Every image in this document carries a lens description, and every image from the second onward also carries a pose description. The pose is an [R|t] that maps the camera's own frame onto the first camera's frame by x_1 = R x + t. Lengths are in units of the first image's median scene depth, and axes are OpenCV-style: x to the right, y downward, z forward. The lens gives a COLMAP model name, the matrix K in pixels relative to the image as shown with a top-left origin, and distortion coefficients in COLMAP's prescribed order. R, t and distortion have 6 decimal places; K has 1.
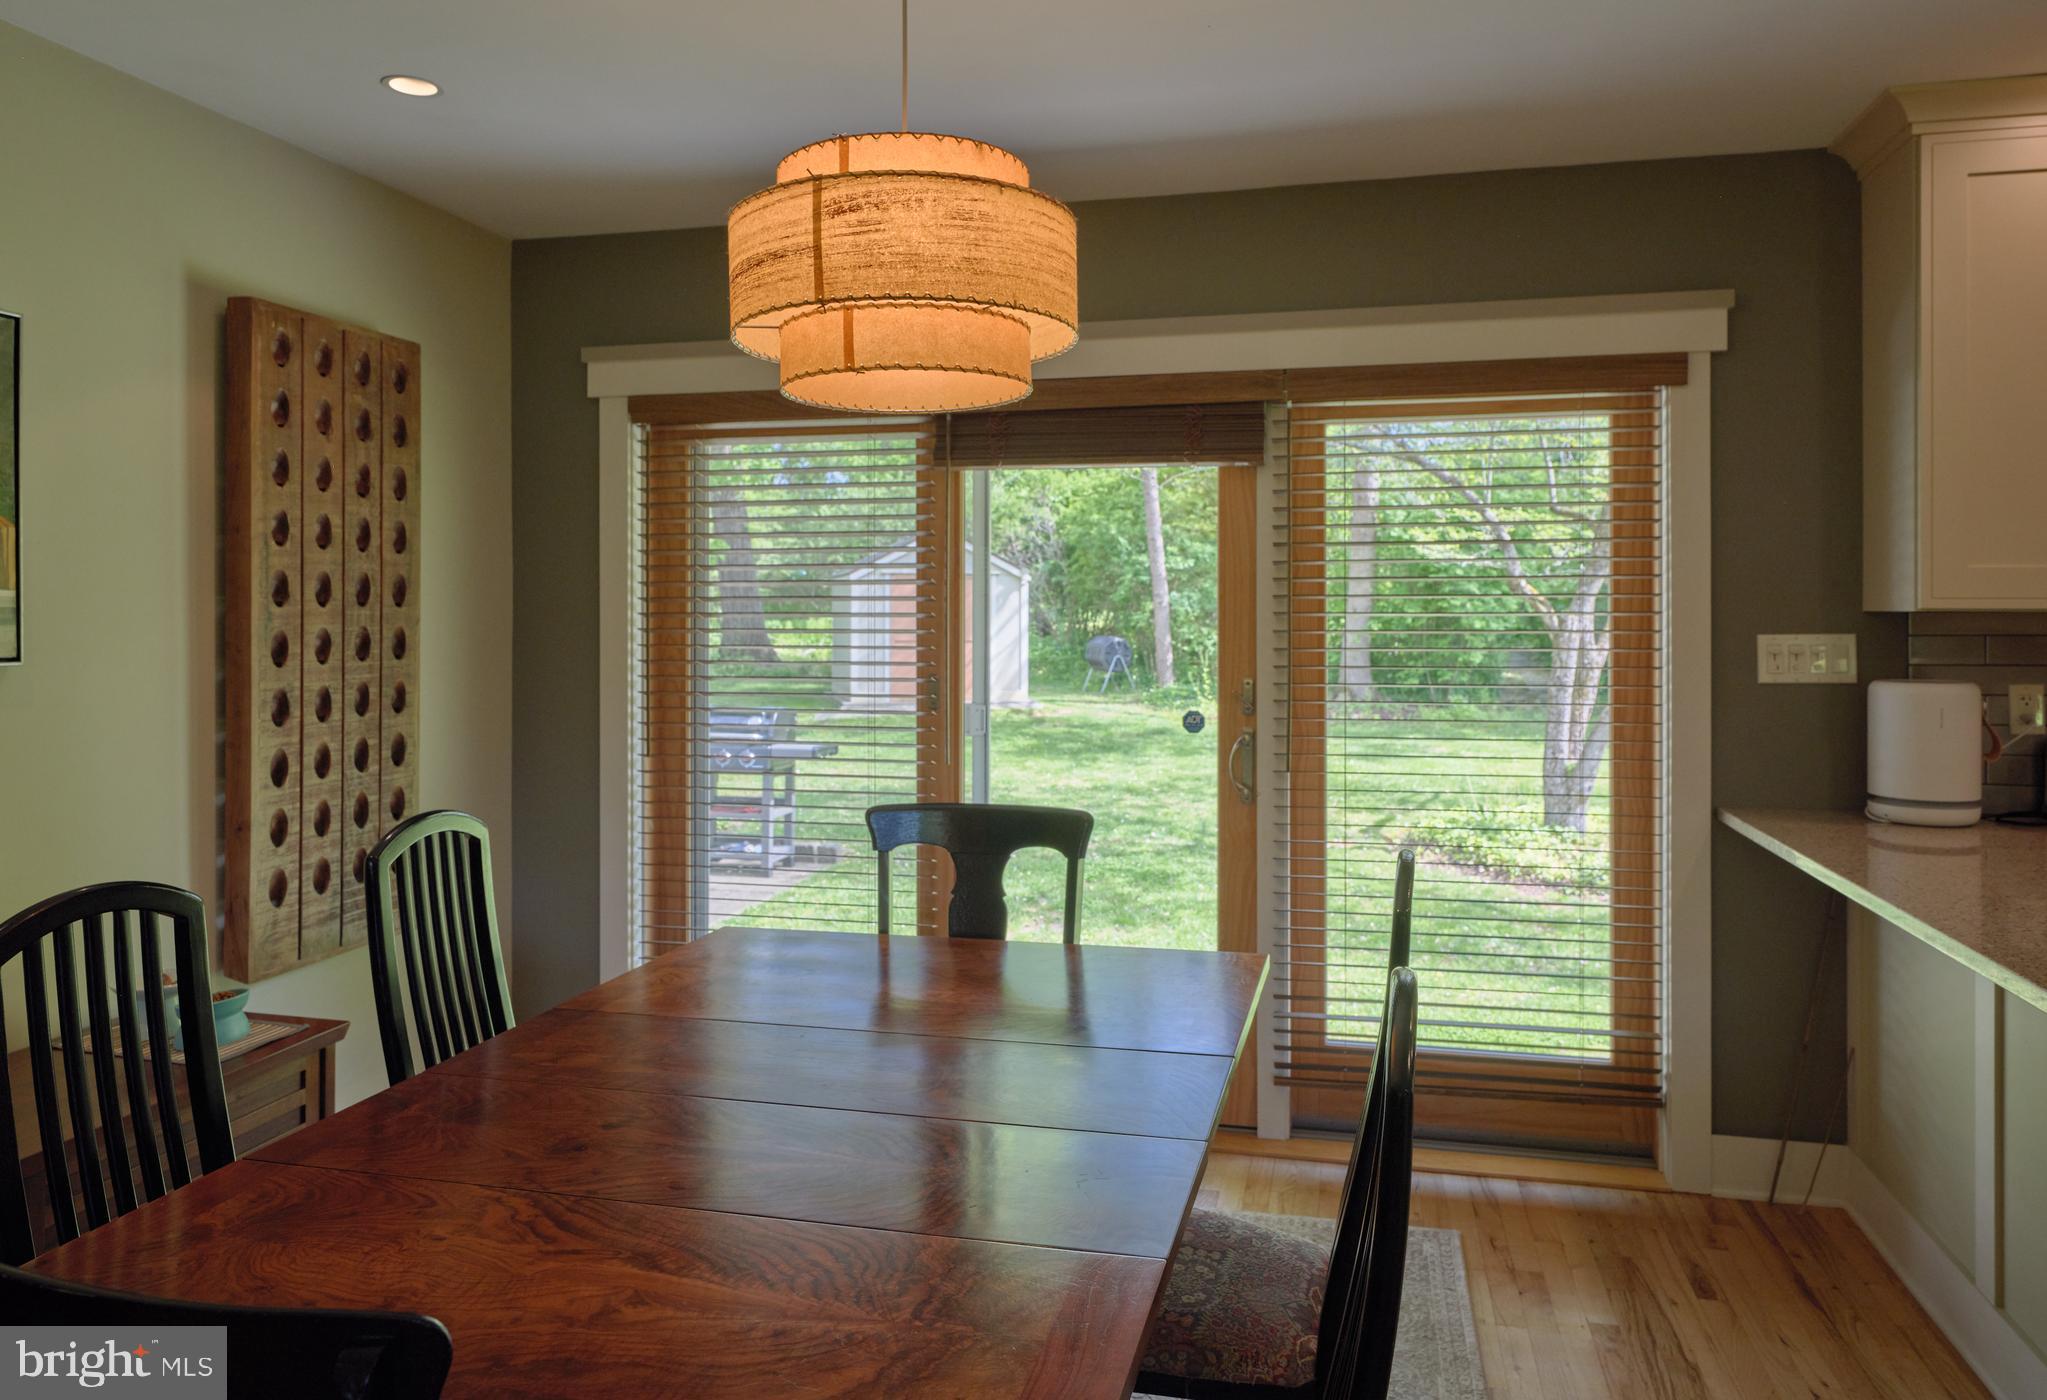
lens RADIAL K [[1398.3, 0, 1058.1], [0, 1398.3, 611.6], [0, 0, 1]] dist [0.003295, 0.007366]
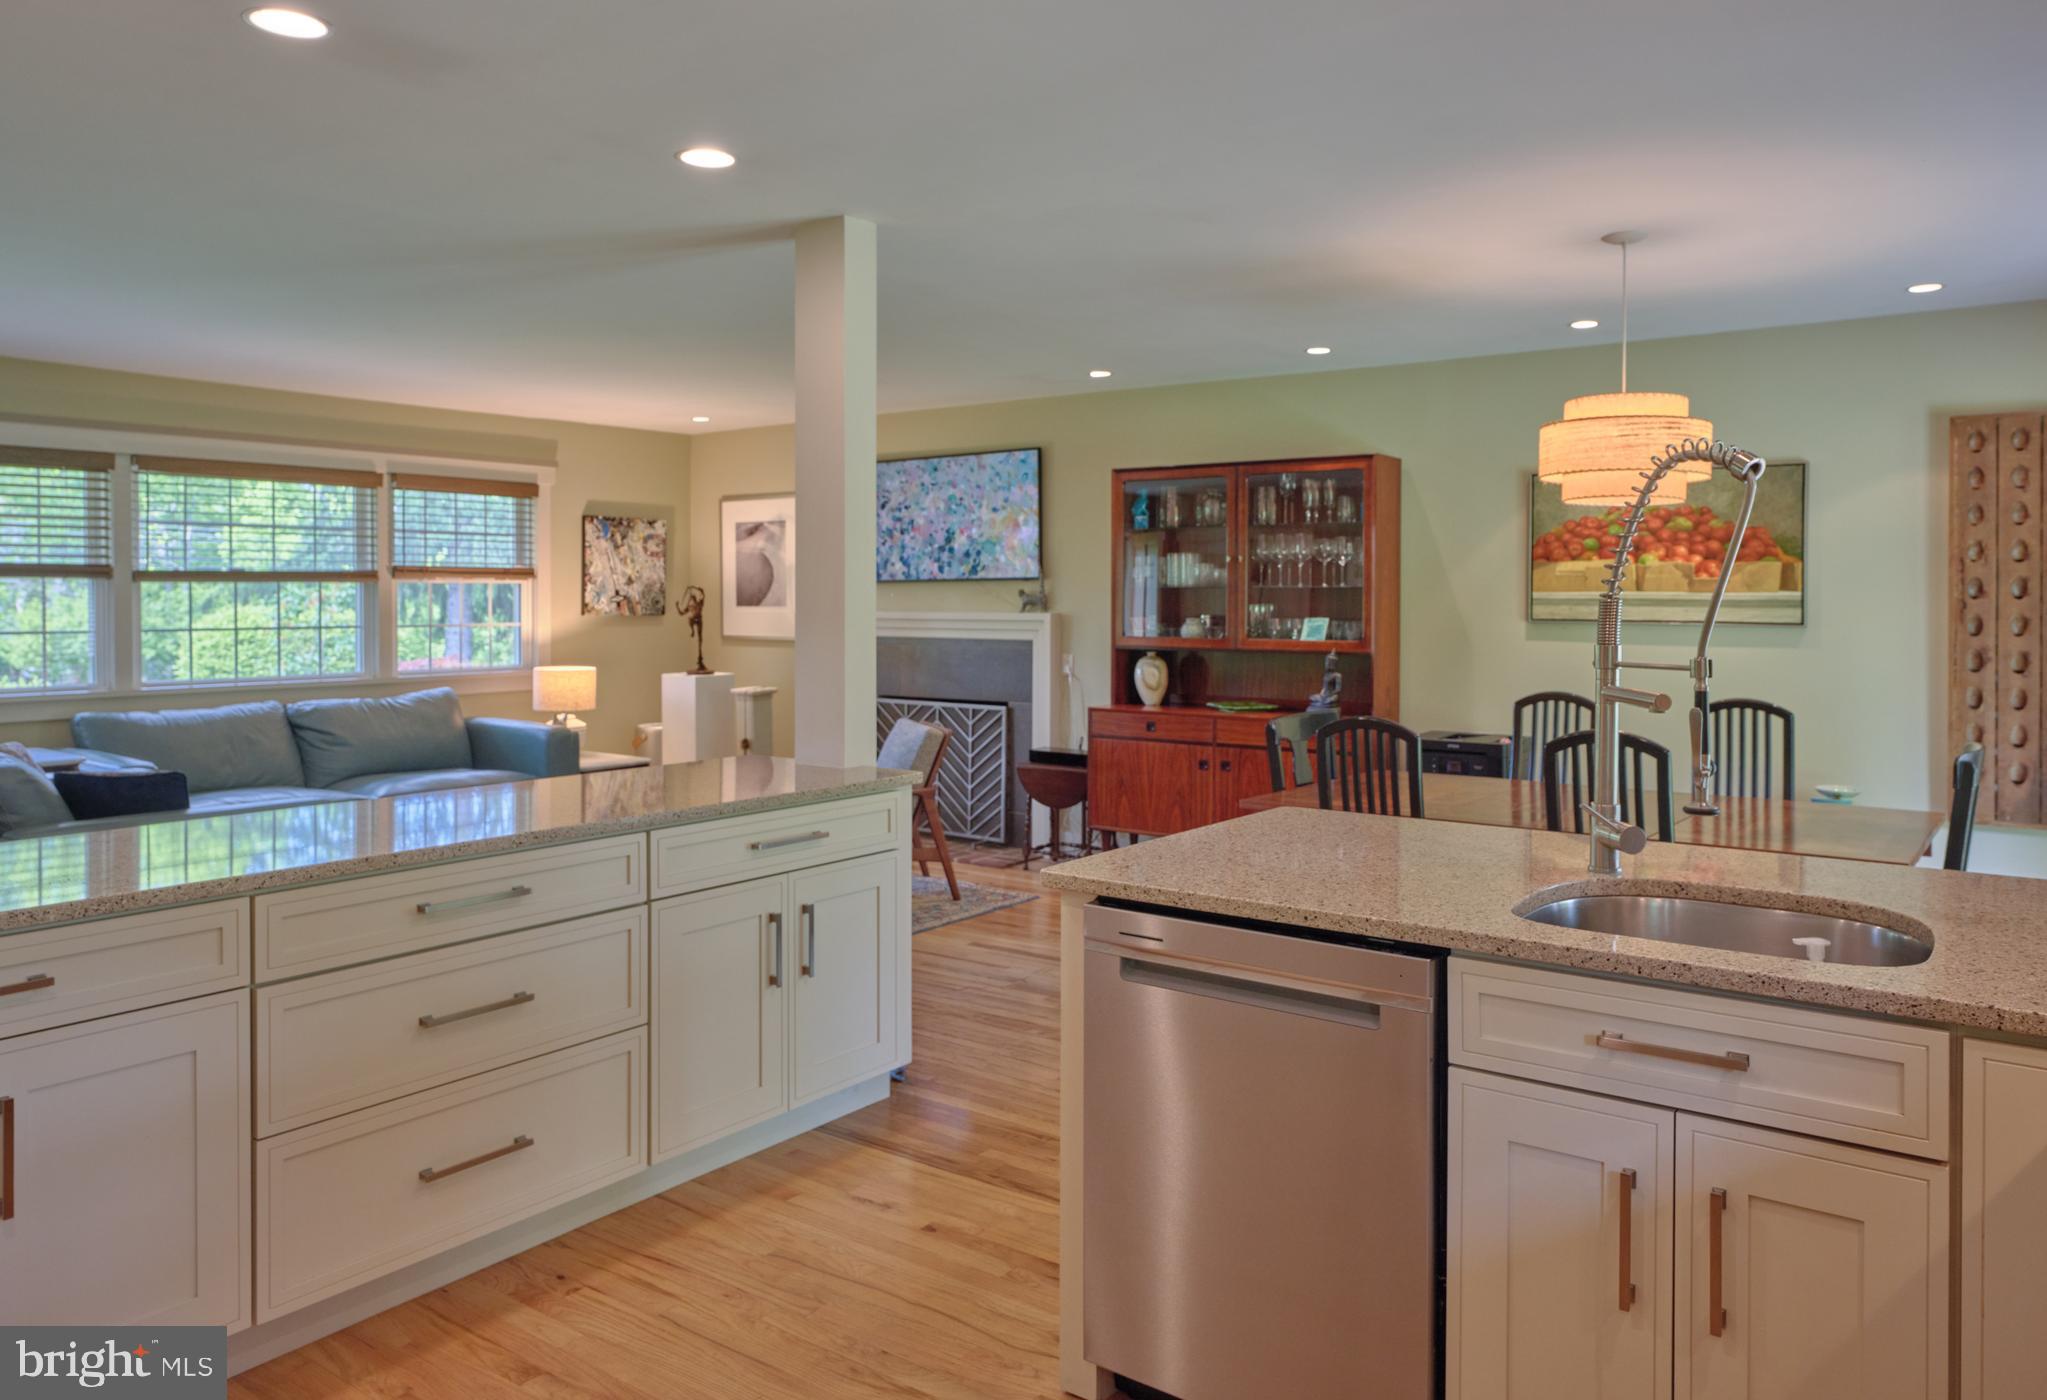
lens RADIAL K [[1398.3, 0, 1045.7], [0, 1398.3, 599.7], [0, 0, 1]] dist [0.003295, 0.007366]
pose [[-0.390095, -0.000733, -0.920775, 1.339813], [-0.000144, 1.000000, -0.000736, -0.001924], [0.920775, -0.000155, -0.390095, 0.616996]]
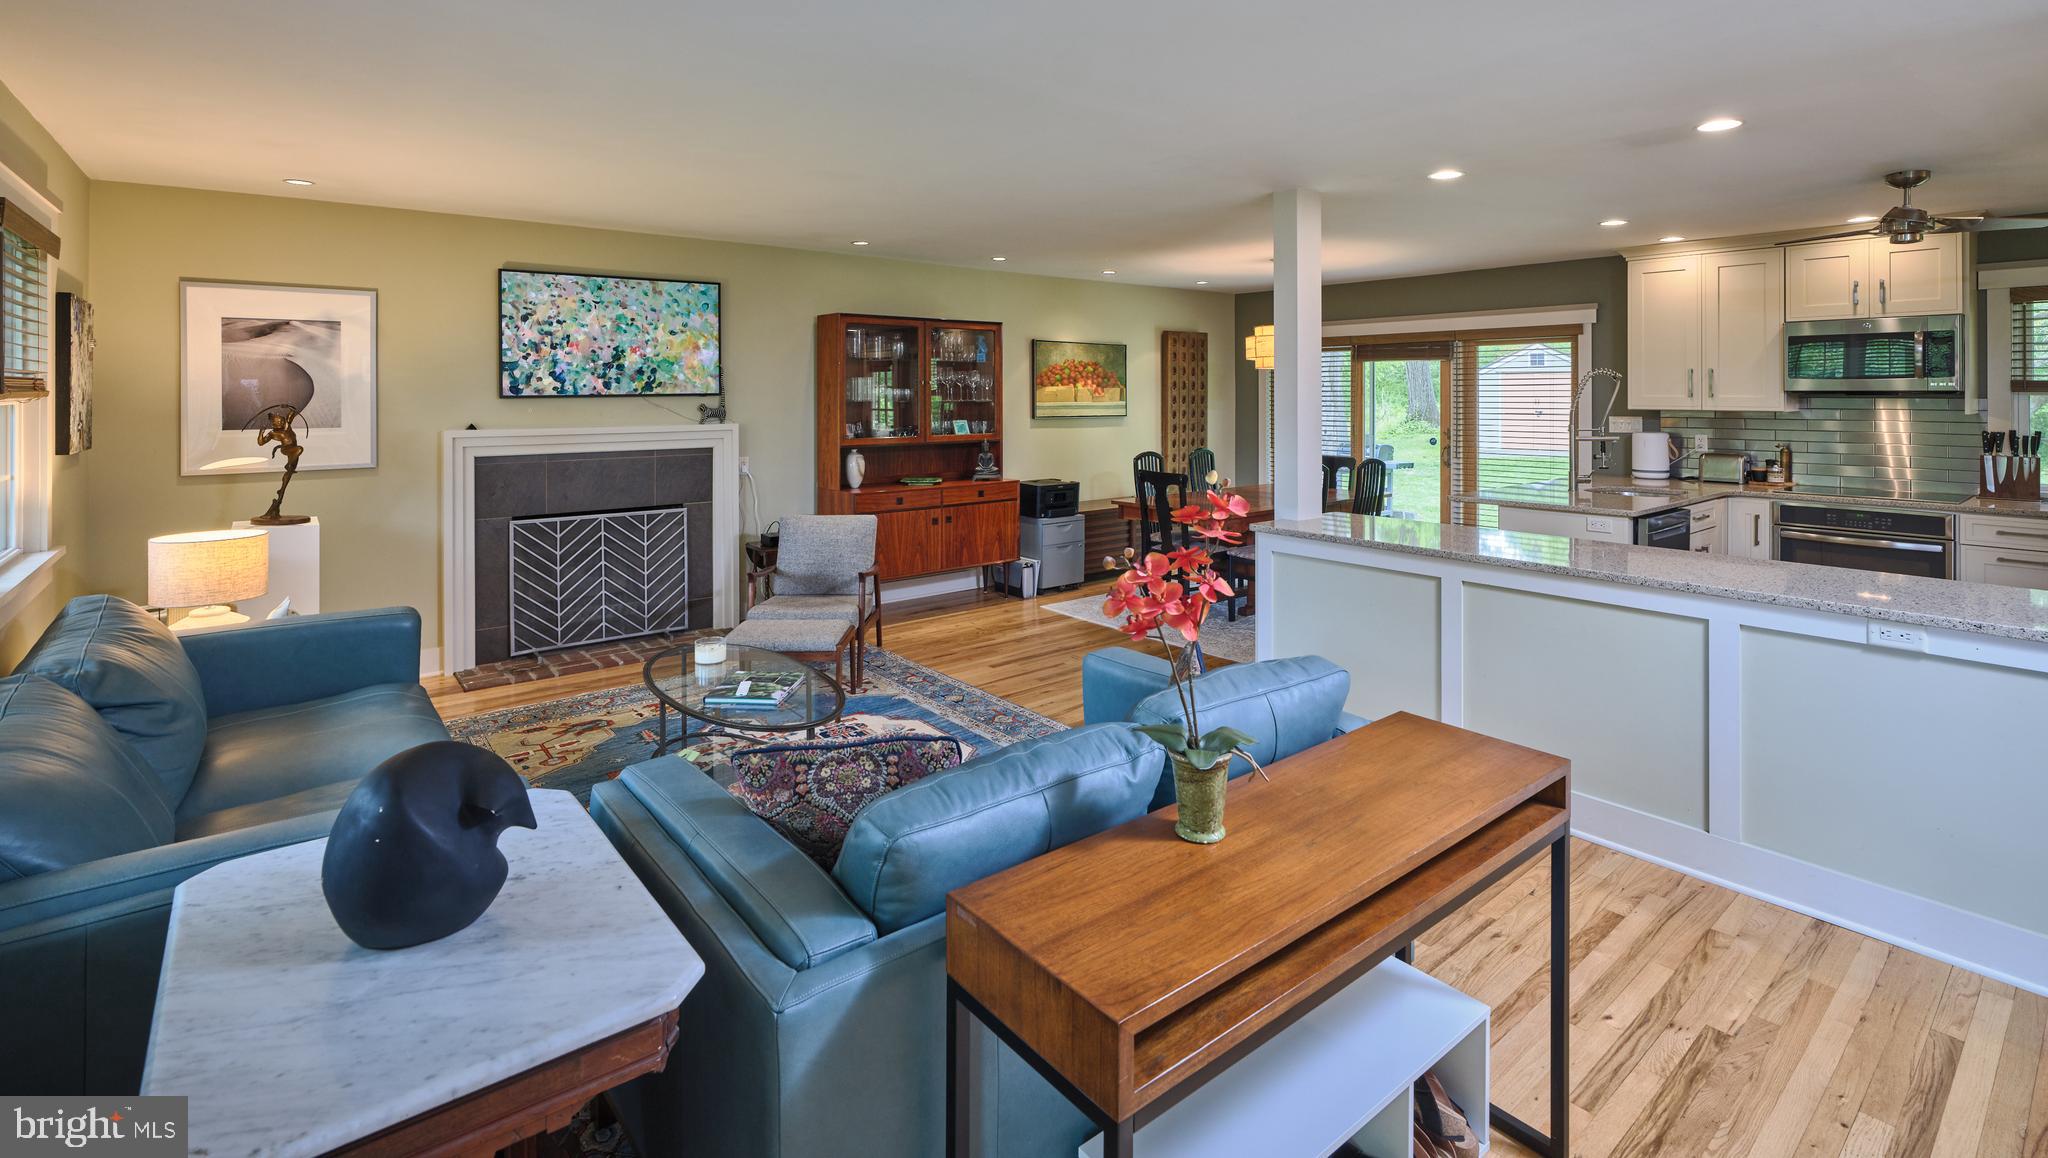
lens RADIAL K [[937.9, 0, 1021.8], [0, 937.9, 384.9], [0, 0, 1]] dist [-0.007539, 0.002517]
pose [[0.786808, -0.004376, -0.617183, 0.784837], [0.002551, 0.999989, -0.003838, -0.050045], [0.617193, 0.001445, 0.786811, -1.430924]]
